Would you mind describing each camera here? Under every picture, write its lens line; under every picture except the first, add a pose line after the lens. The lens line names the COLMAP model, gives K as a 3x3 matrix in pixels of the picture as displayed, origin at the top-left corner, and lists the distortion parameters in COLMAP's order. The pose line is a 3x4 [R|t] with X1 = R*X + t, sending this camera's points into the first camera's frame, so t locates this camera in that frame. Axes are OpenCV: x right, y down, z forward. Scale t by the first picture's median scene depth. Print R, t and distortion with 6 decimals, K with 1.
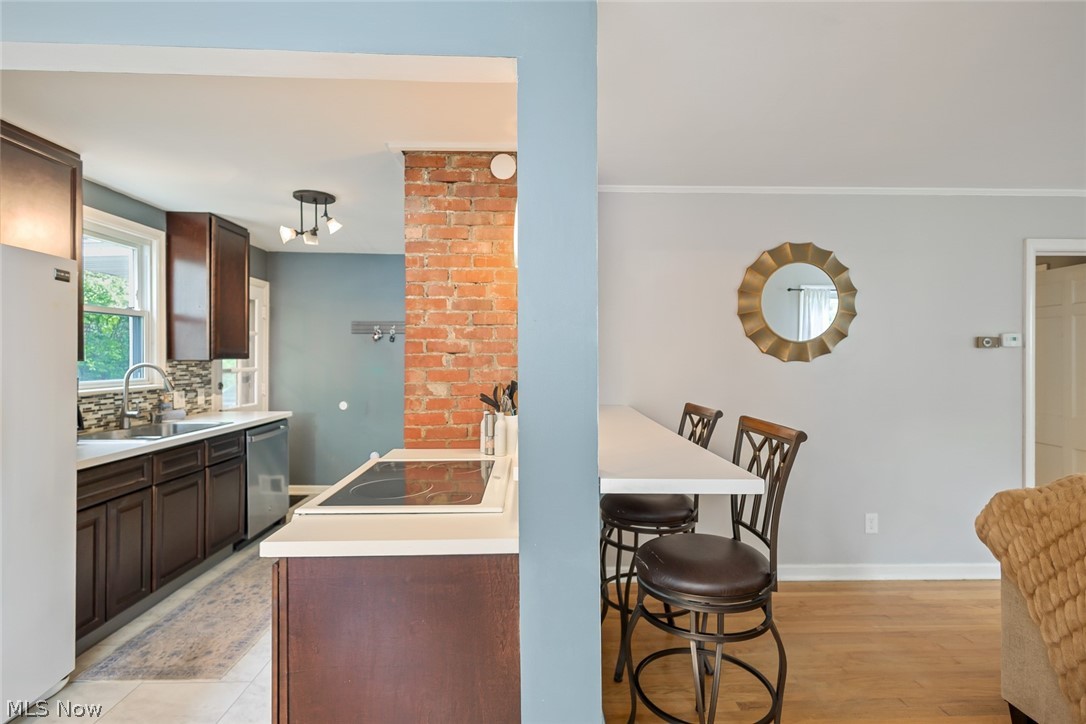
lens RADIAL K [[532.5, 0, 540.2], [0, 532.5, 352.7], [0, 0, 1]] dist [0.009268, -0.002021]
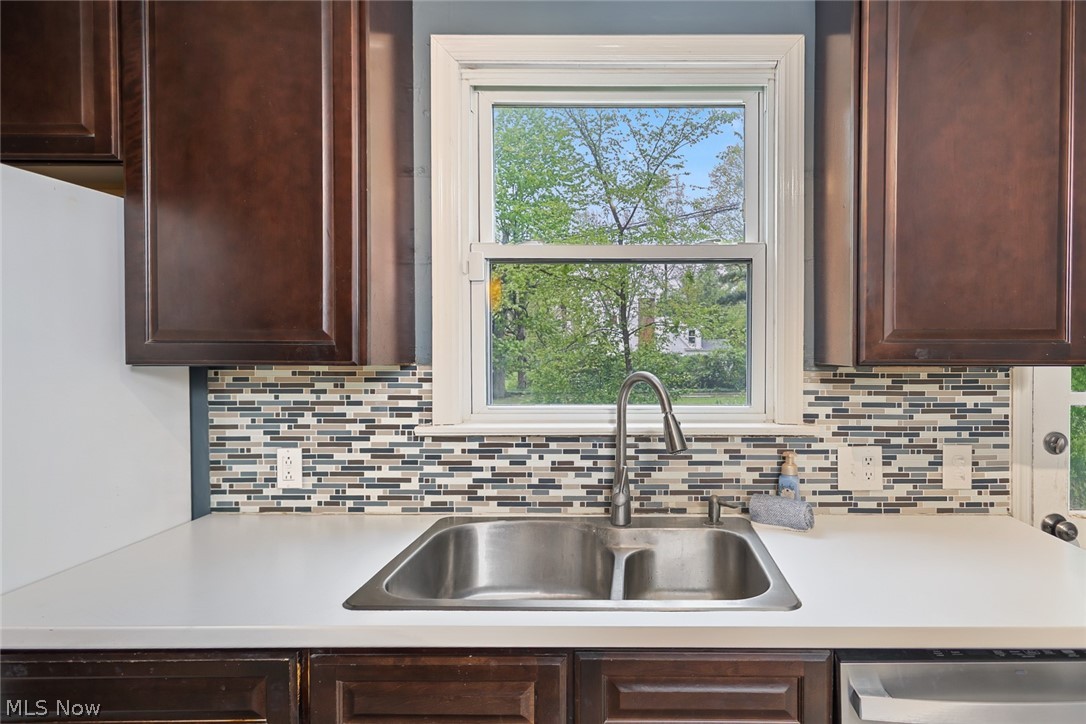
lens RADIAL K [[577.8, 0, 546.2], [0, 577.8, 365.5], [0, 0, 1]] dist [0.005451, 0.001481]
pose [[-0.033868, 0.016045, -0.999298, -0.323687], [0.007164, 0.999849, 0.015812, 0.008770], [0.999401, -0.006623, -0.033978, 0.988370]]
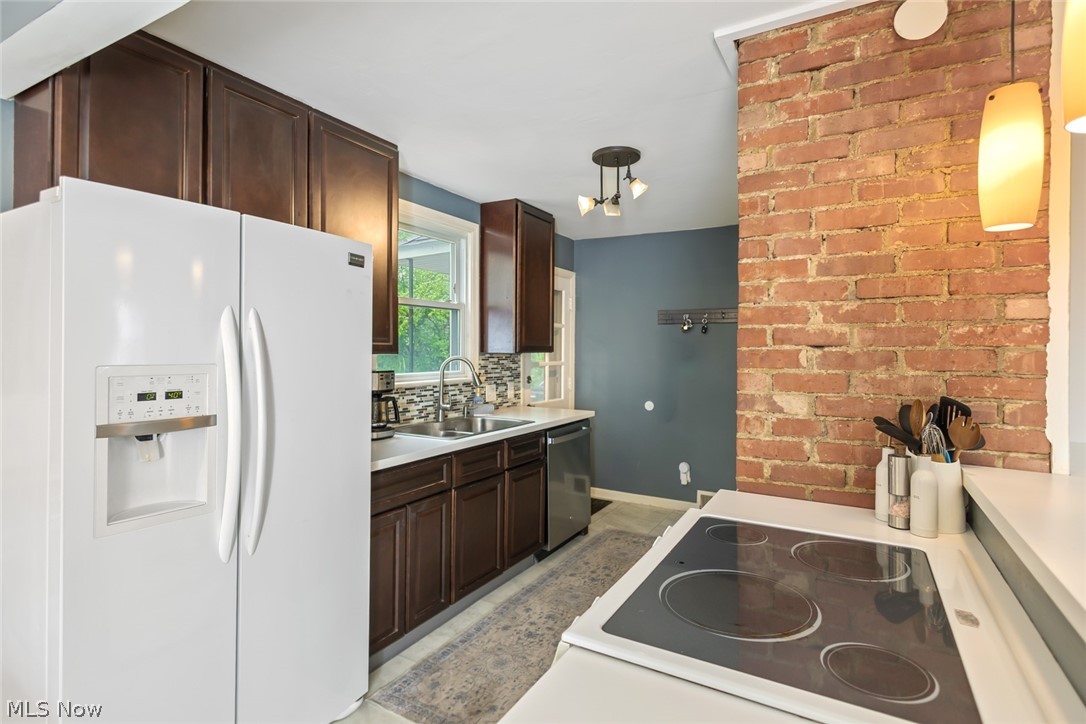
lens RADIAL K [[532.5, 0, 542.3], [0, 532.5, 347.6], [0, 0, 1]] dist [0.009268, -0.002021]
pose [[0.851583, 0.003392, -0.524209, -0.094842], [-0.002543, 0.999994, 0.002341, 0.001473], [0.524213, -0.000661, 0.851587, 0.259810]]
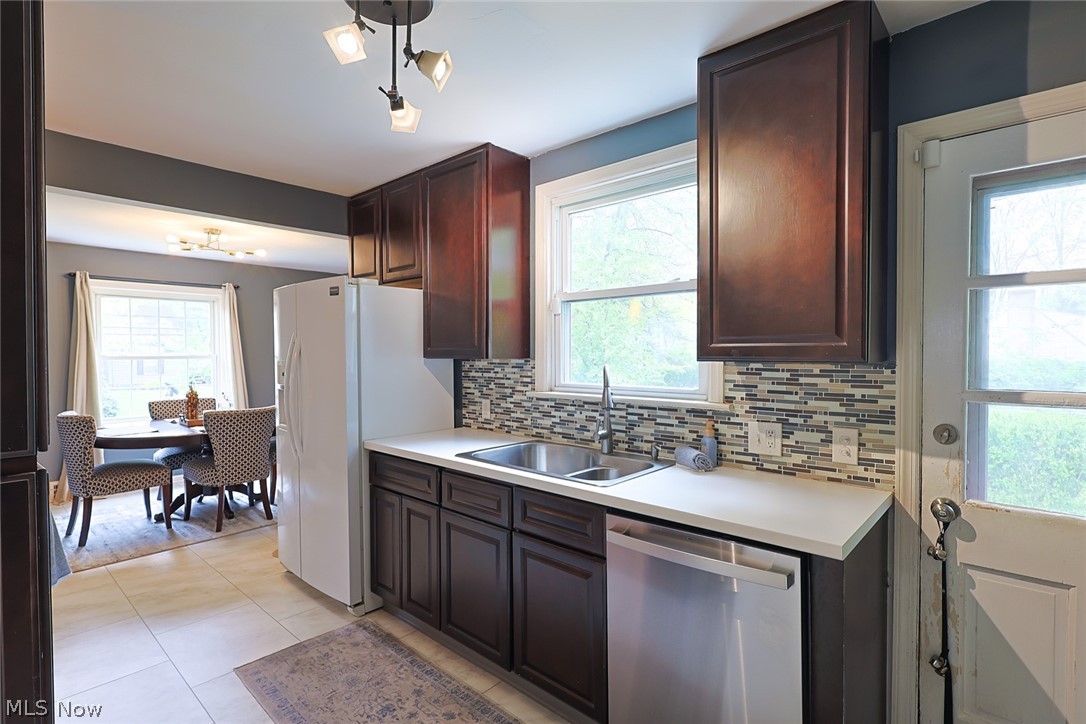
lens RADIAL K [[532.5, 0, 547.9], [0, 532.5, 360.7], [0, 0, 1]] dist [0.009268, -0.002021]
pose [[-0.701384, 0.013303, -0.712660, -0.207908], [0.008545, 0.999911, 0.010255, 0.008059], [0.712732, 0.001103, -0.701435, 1.509621]]
